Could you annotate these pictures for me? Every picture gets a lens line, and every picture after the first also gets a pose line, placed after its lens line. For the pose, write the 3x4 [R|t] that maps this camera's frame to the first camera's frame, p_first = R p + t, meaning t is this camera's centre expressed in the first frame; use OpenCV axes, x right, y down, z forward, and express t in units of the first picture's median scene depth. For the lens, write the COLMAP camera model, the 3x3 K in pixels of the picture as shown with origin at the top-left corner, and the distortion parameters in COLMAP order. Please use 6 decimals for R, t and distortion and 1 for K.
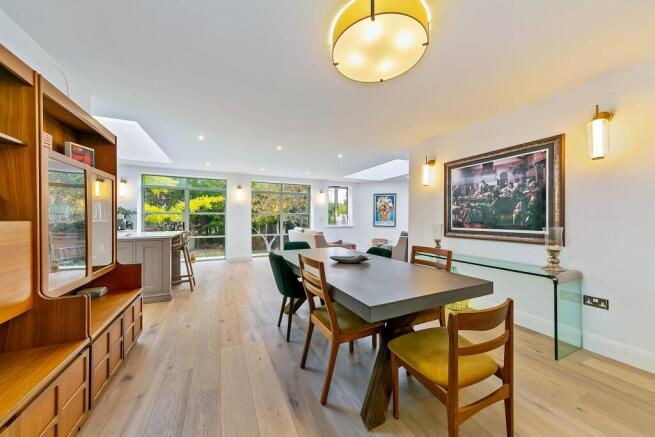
lens RADIAL K [[234.4, 0, 326.7], [0, 234.4, 218.3], [0, 0, 1]] dist [0.003521, -0.000038]
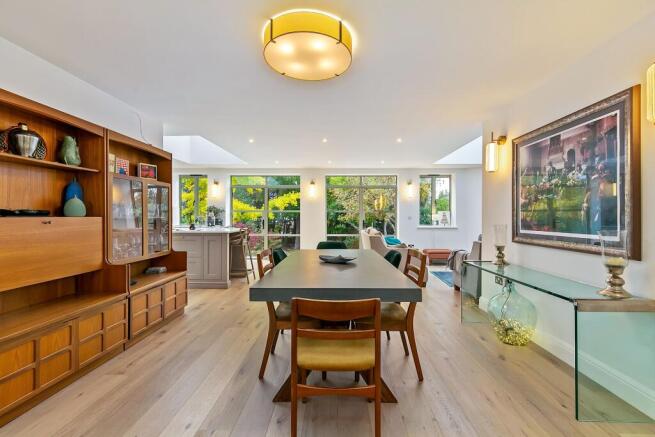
lens RADIAL K [[300.6, 0, 329.3], [0, 300.6, 215.8], [0, 0, 1]] dist [0.002121, 0.000789]
pose [[0.895257, 0.001999, -0.445546, 0.476645], [-0.003381, 0.999992, -0.002307, 0.001791], [0.445538, 0.003572, 0.895256, -0.084084]]
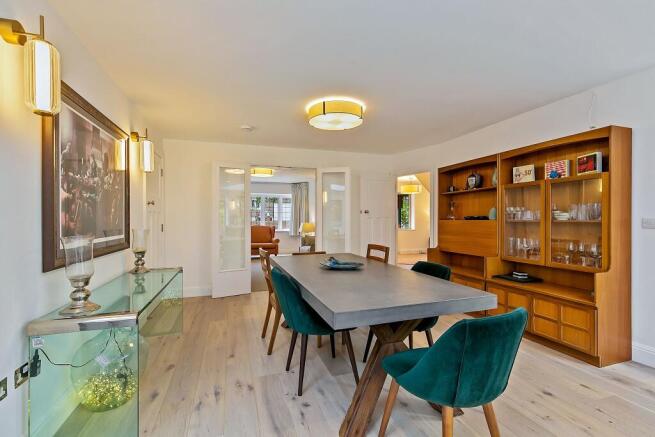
lens RADIAL K [[300.6, 0, 327.4], [0, 300.6, 220.3], [0, 0, 1]] dist [0.002121, 0.000789]
pose [[-0.994023, 0.003219, 0.109125, 0.021023], [0.003748, 0.999982, 0.004646, -0.002839], [-0.109108, 0.005027, -0.994017, 1.658953]]
